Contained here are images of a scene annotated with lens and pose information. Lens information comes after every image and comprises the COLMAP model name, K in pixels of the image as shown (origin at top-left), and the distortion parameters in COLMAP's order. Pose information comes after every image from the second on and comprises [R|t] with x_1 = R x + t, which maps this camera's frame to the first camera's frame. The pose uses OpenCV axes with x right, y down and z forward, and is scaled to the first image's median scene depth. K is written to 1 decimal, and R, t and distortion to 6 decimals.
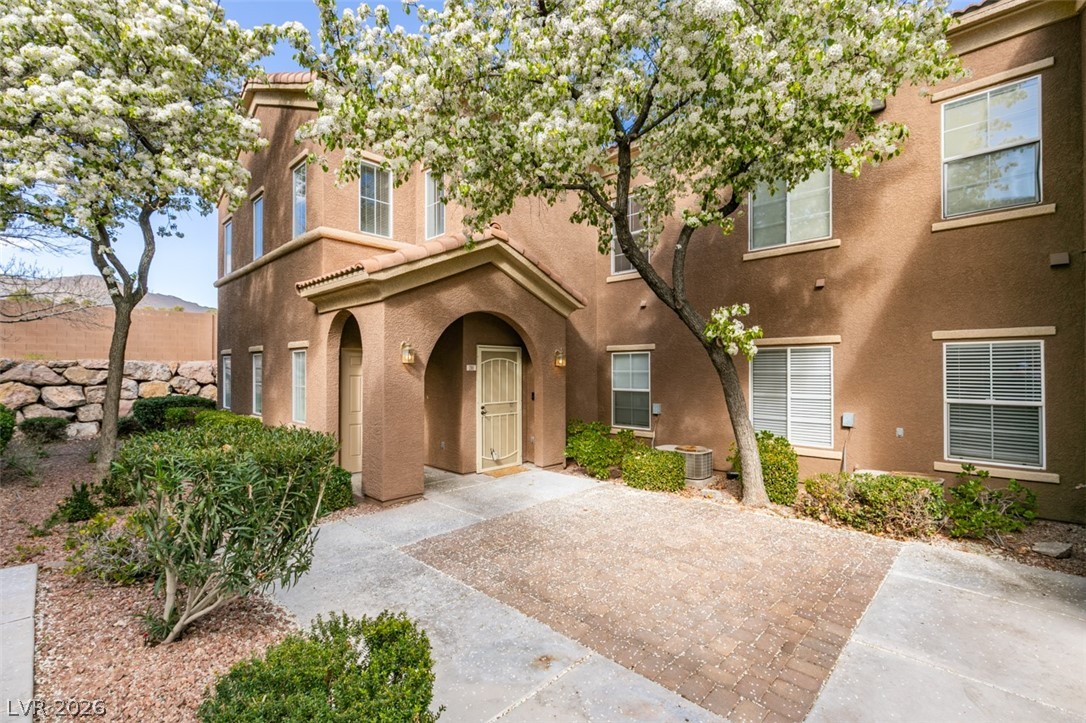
lens RADIAL K [[483.7, 0, 541.9], [0, 483.7, 365.1], [0, 0, 1]] dist [0.004741, -0.000776]
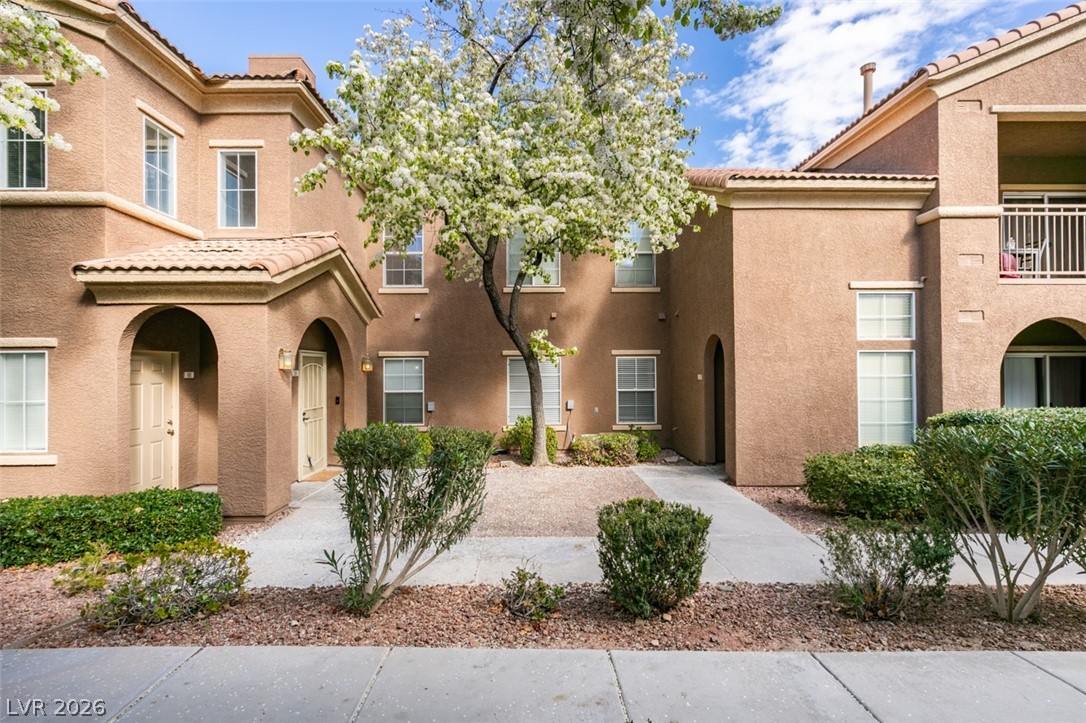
lens RADIAL K [[483.7, 0, 541.9], [0, 483.7, 365.1], [0, 0, 1]] dist [0.004741, -0.000776]
pose [[0.709696, 0.003586, 0.704499, -0.473882], [-0.001414, 0.999992, -0.003666, -0.007807], [-0.704507, 0.001605, 0.709695, -0.037885]]
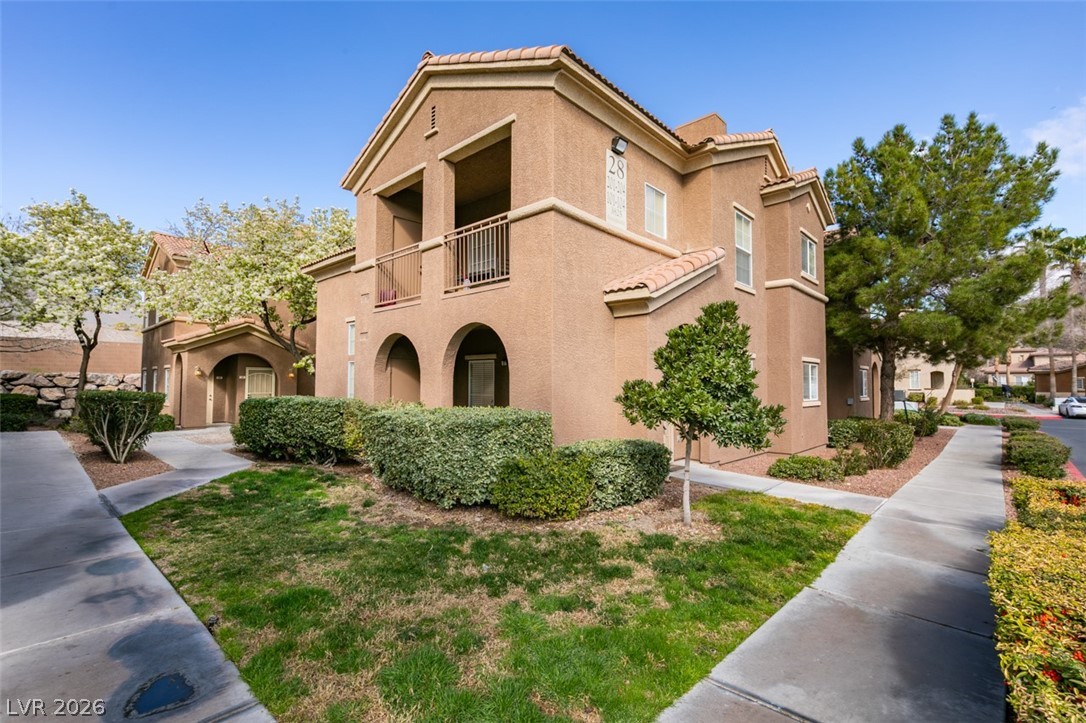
lens RADIAL K [[496.3, 0, 543.0], [0, 496.3, 361.5], [0, 0, 1]] dist [0.000819, -0.000216]
pose [[0.999792, 0.005718, 0.019600, 1.206752], [-0.005021, 0.999359, -0.035453, 0.006501], [-0.019790, 0.035348, 0.999179, -1.341505]]
